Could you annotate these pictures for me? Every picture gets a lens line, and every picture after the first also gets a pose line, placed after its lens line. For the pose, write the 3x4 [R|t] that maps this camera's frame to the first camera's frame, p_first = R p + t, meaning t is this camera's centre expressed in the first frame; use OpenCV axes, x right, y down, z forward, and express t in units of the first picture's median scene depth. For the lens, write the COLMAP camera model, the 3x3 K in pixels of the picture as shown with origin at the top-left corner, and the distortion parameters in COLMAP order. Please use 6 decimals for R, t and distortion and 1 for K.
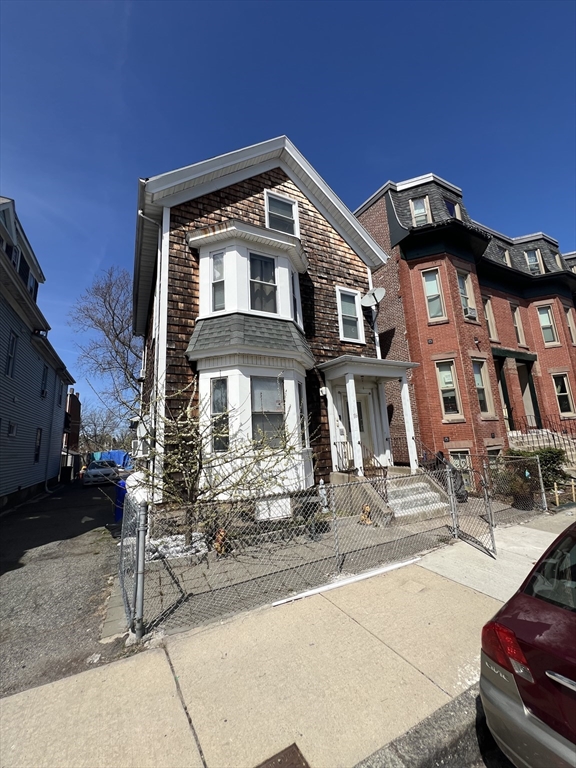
lens RADIAL K [[305.5, 0, 287.0], [0, 305.5, 384.3], [0, 0, 1]] dist [0.002422, -0.000116]
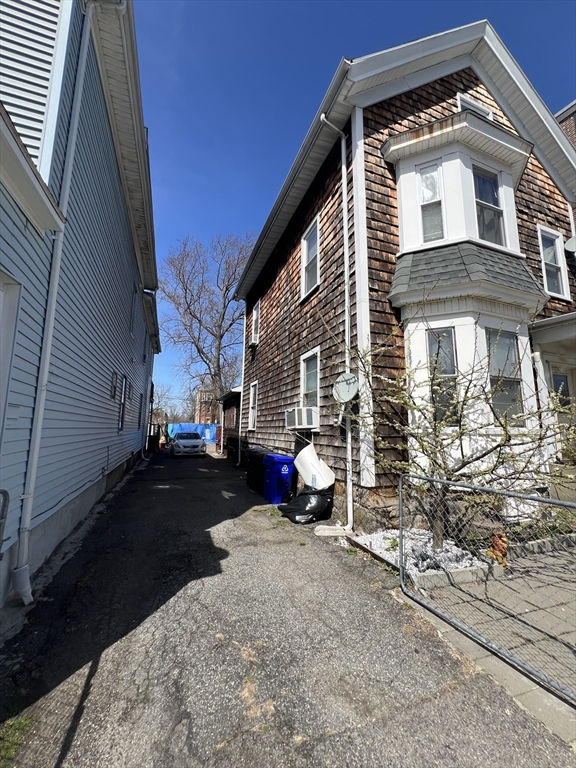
lens RADIAL K [[305.5, 0, 289.1], [0, 305.5, 383.5], [0, 0, 1]] dist [0.002422, -0.000116]
pose [[0.992535, 0.045623, -0.113109, -0.452375], [-0.040035, 0.997886, 0.051197, 0.081010], [0.115206, -0.046287, 0.992263, 0.185791]]
